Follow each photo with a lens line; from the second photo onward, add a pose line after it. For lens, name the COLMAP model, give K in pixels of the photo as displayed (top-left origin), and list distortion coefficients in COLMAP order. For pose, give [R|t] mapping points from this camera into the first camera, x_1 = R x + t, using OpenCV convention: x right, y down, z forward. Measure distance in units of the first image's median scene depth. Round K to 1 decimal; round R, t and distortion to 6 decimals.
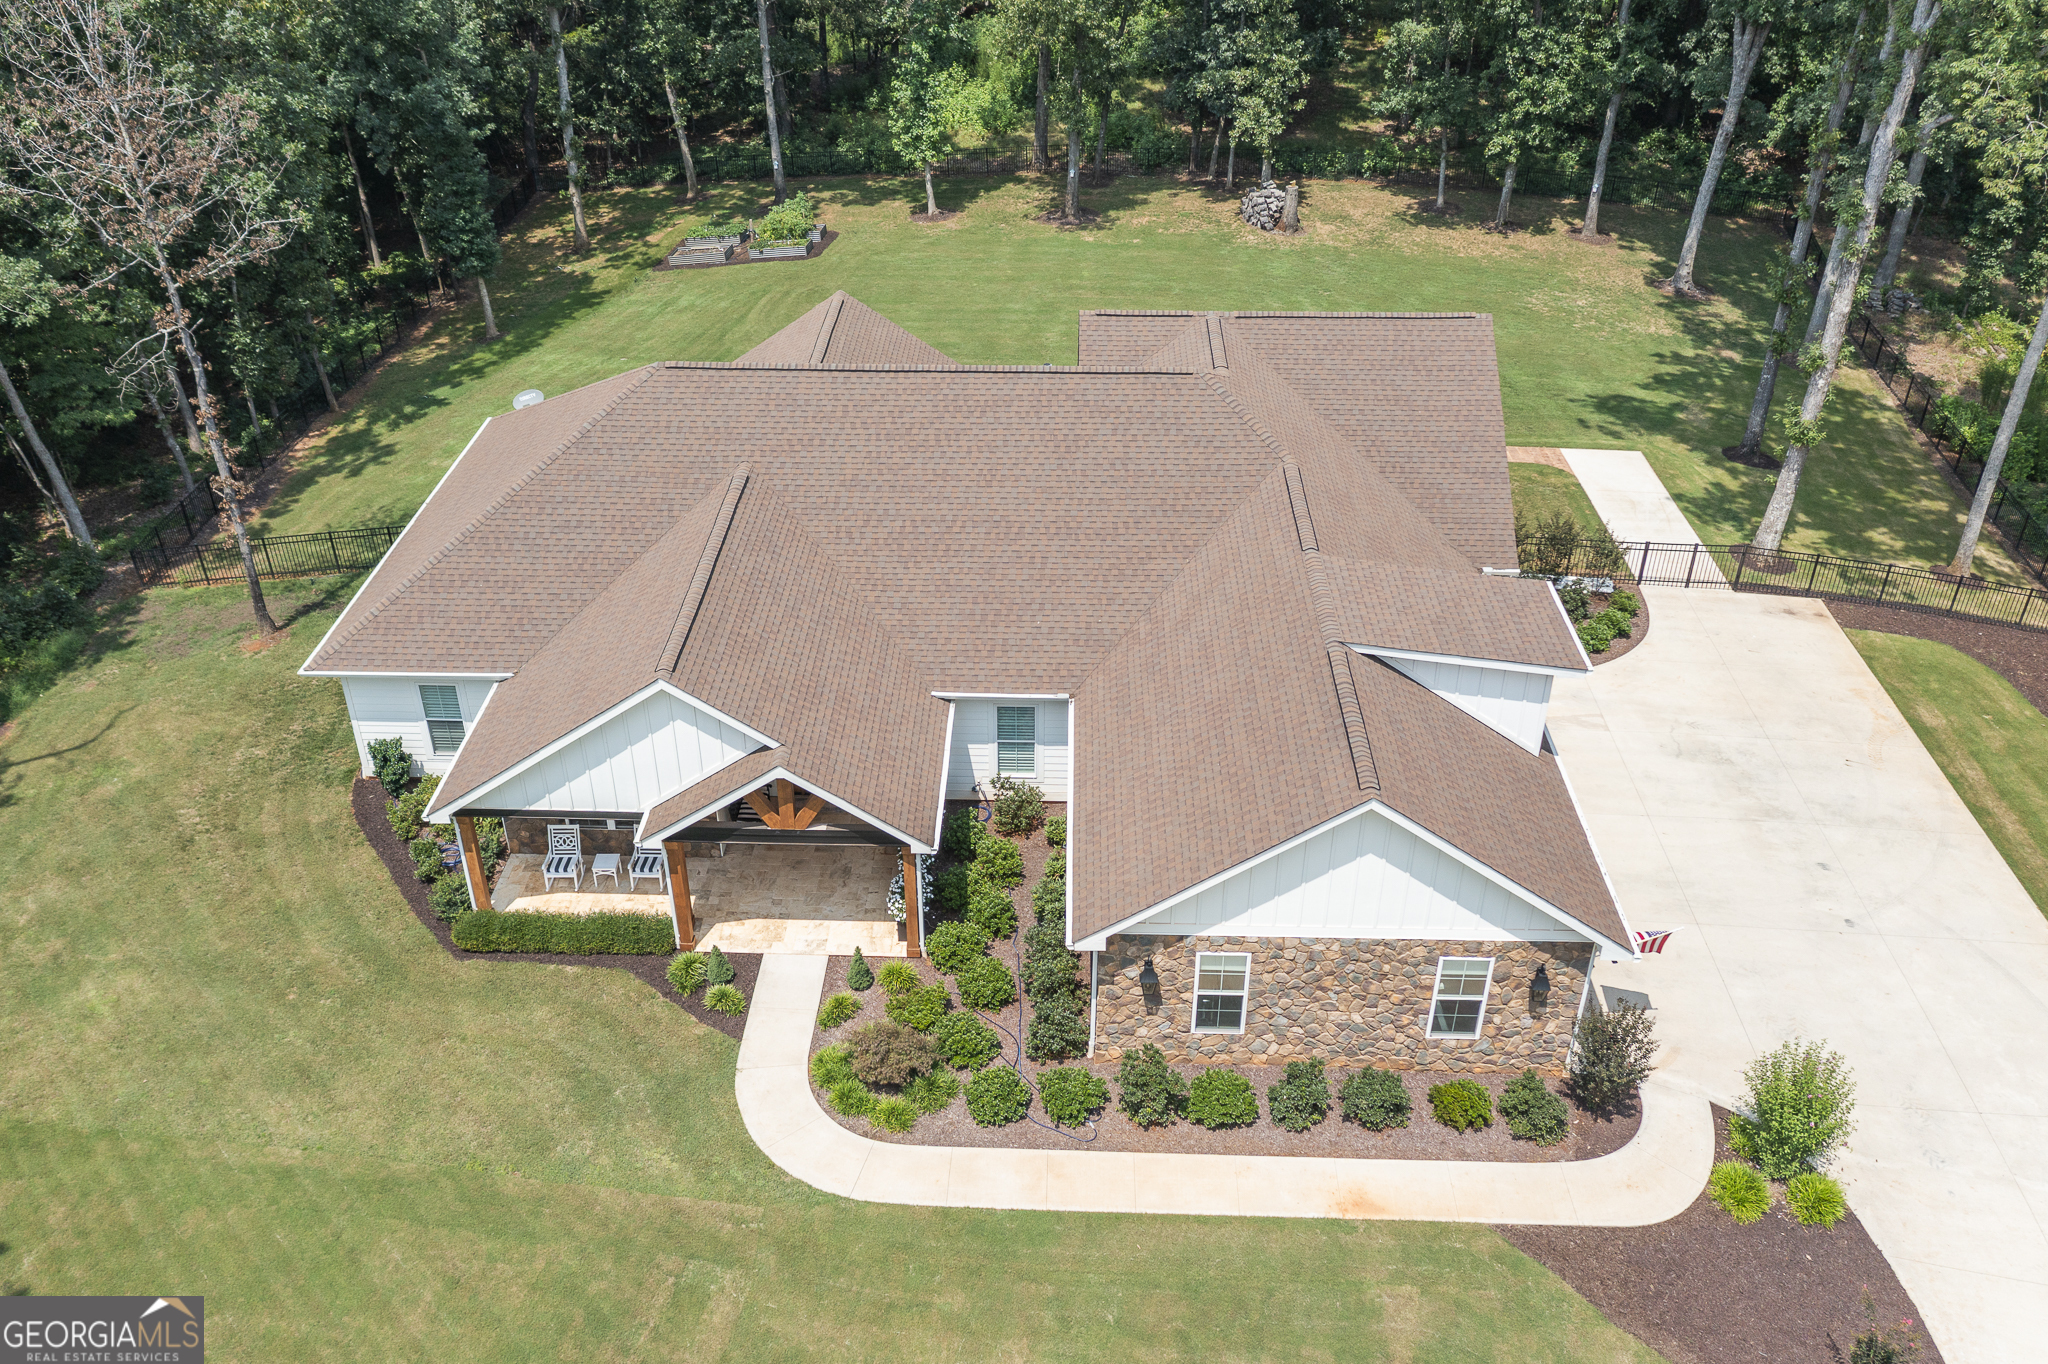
lens RADIAL K [[1697.4, 0, 1024.0], [0, 1697.4, 682.0], [0, 0, 1]] dist [-0.008619, 0.009190]
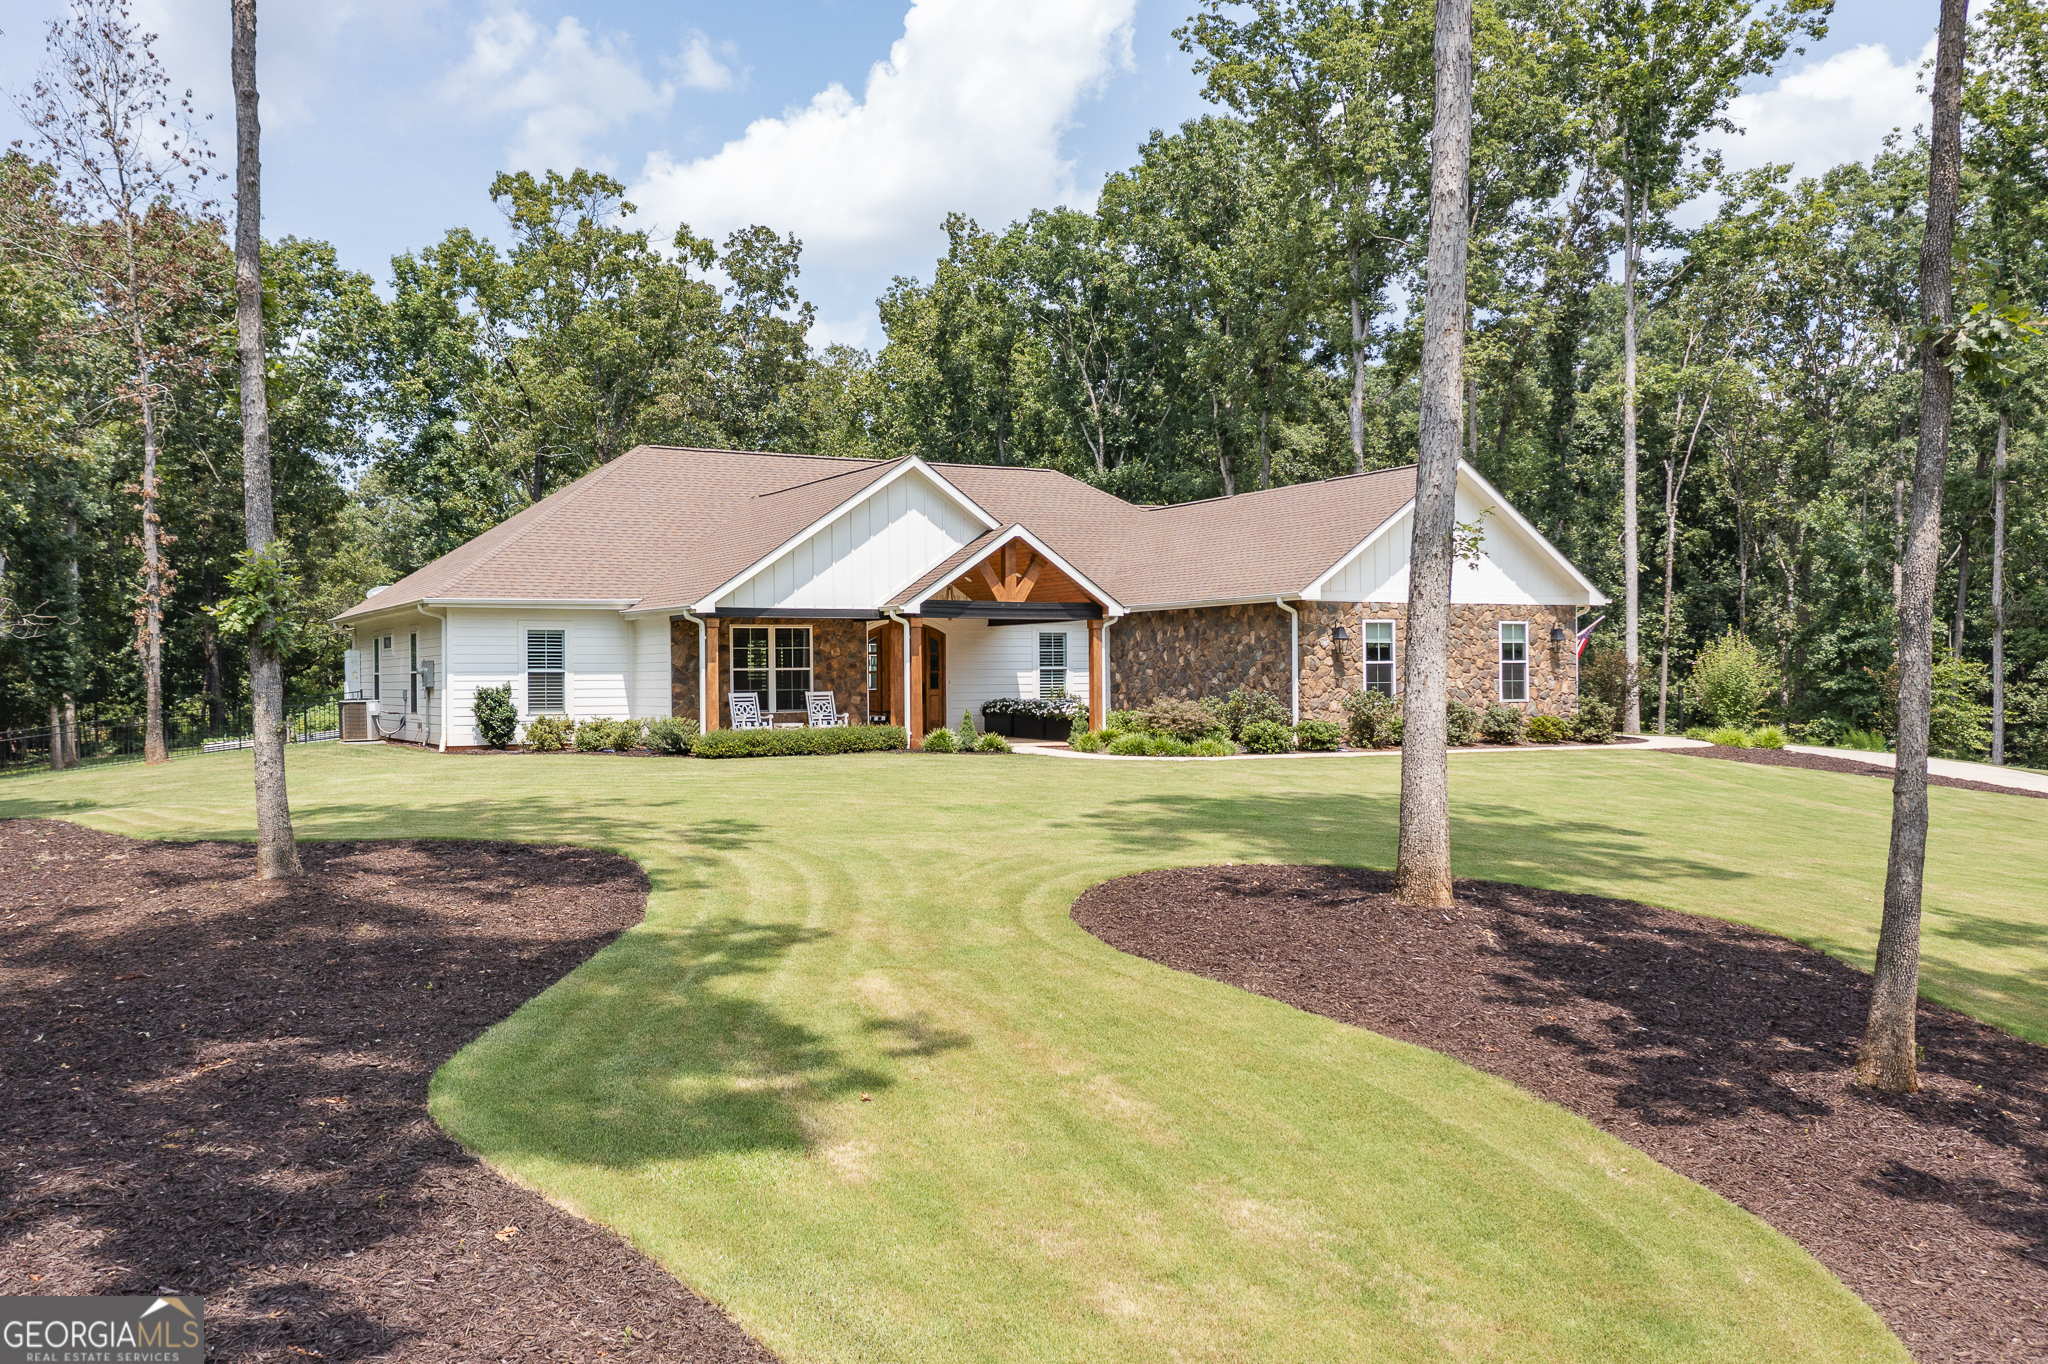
lens RADIAL K [[1697.4, 0, 1024.0], [0, 1697.4, 682.0], [0, 0, 1]] dist [-0.008619, 0.009190]
pose [[0.850304, -0.011495, 0.526166, -0.785465], [0.296630, 0.836302, -0.461096, 0.708354], [-0.434733, 0.548148, 0.714521, 0.216952]]
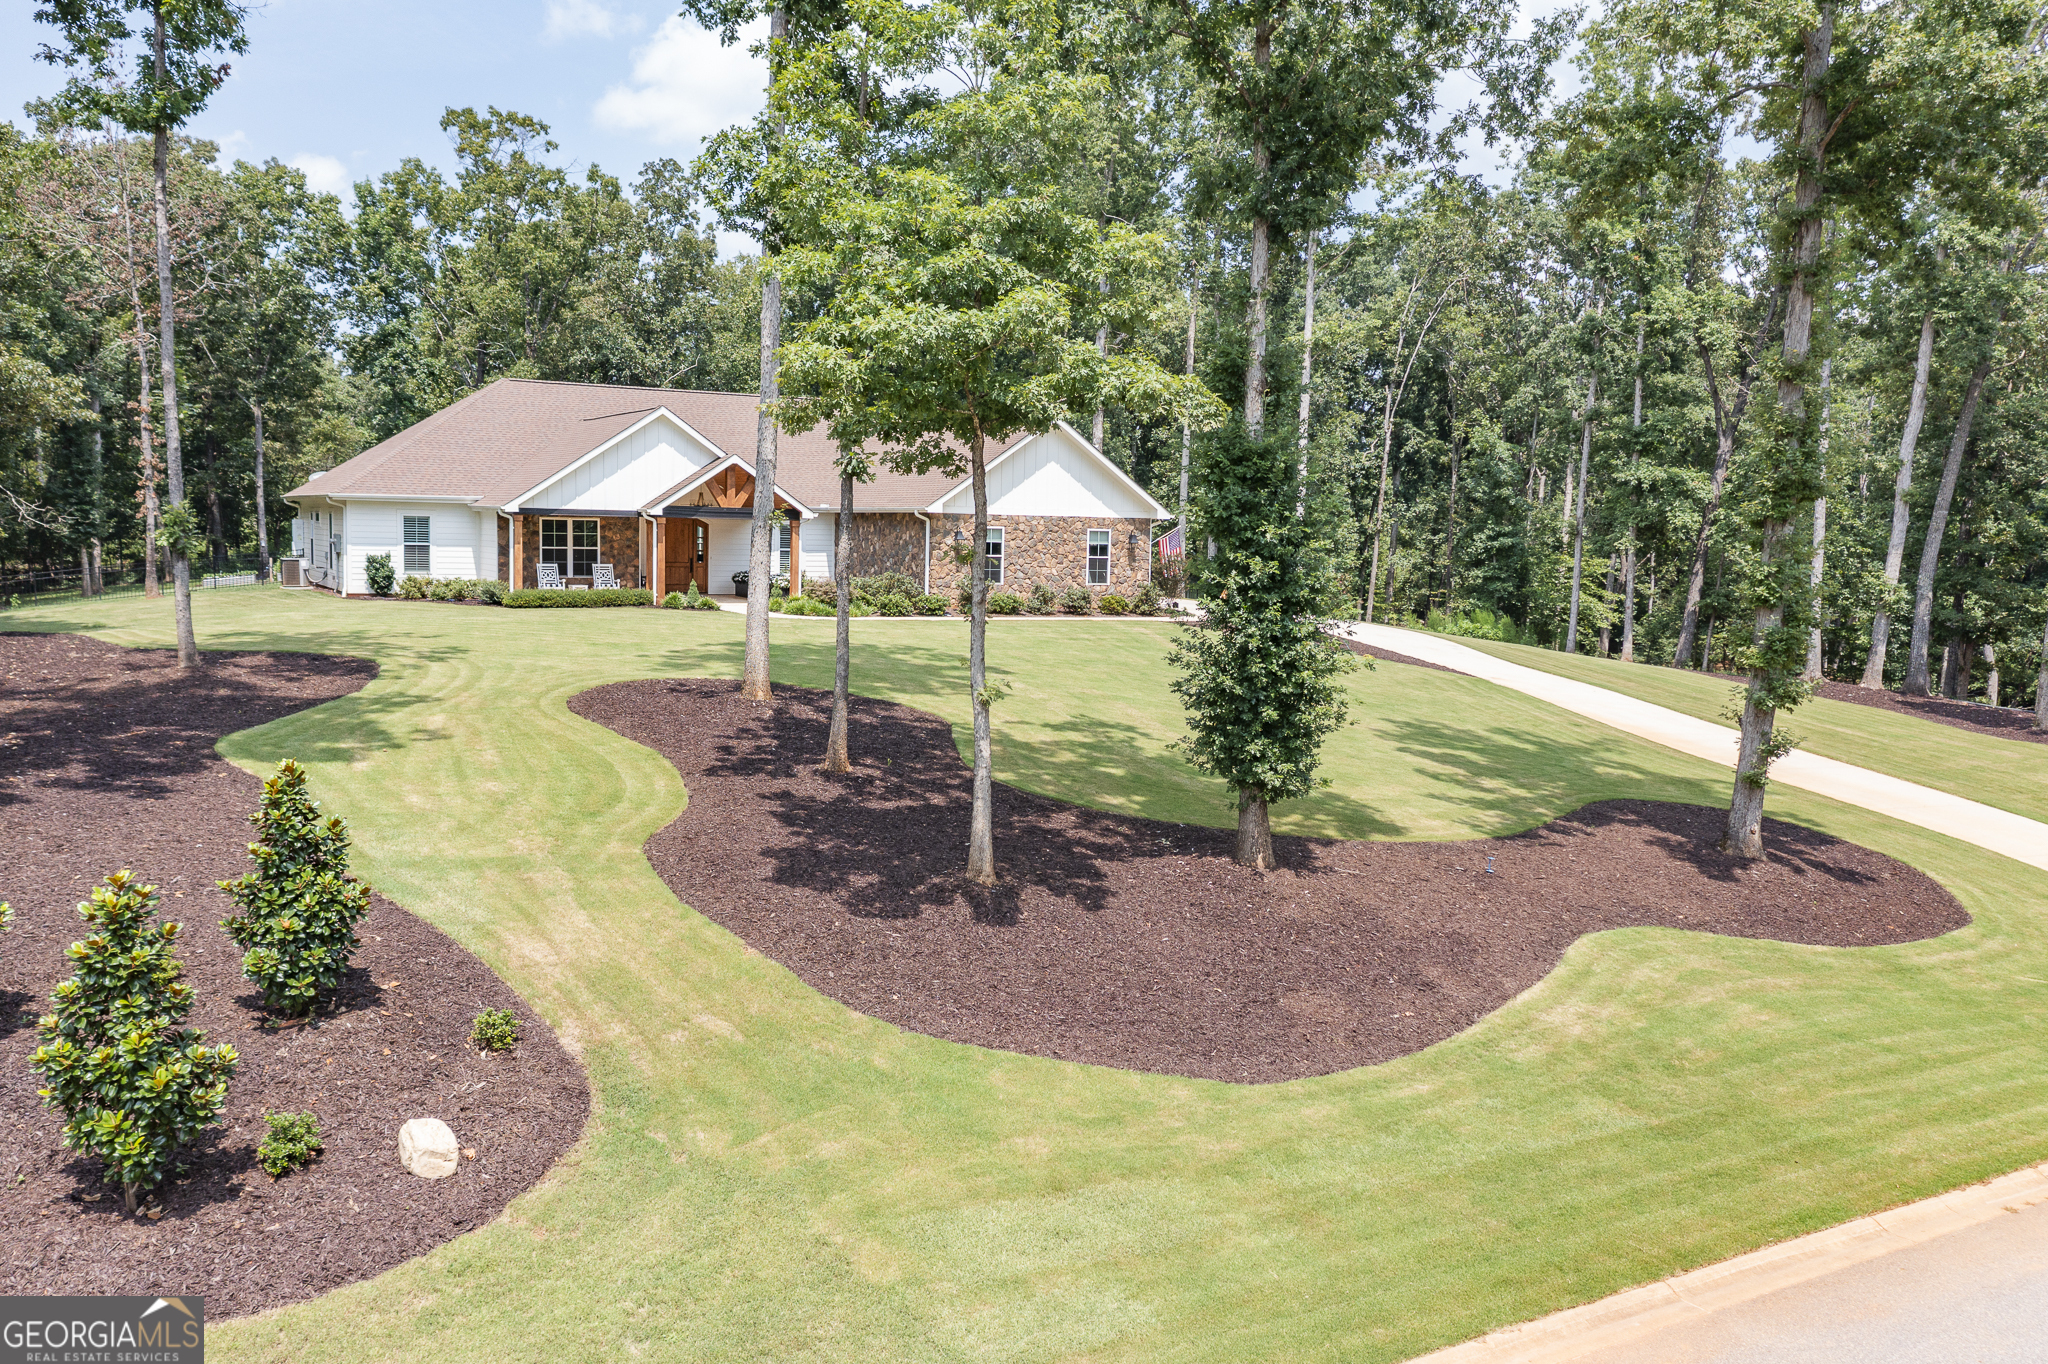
lens RADIAL K [[1603.0, 0, 1024.0], [0, 1603.0, 682.0], [0, 0, 1]] dist [-0.003706, -0.001707]
pose [[0.846764, -0.033320, 0.530925, -0.796403], [0.272240, 0.884584, -0.378678, 0.987762], [-0.457030, 0.465190, 0.758104, -0.285366]]
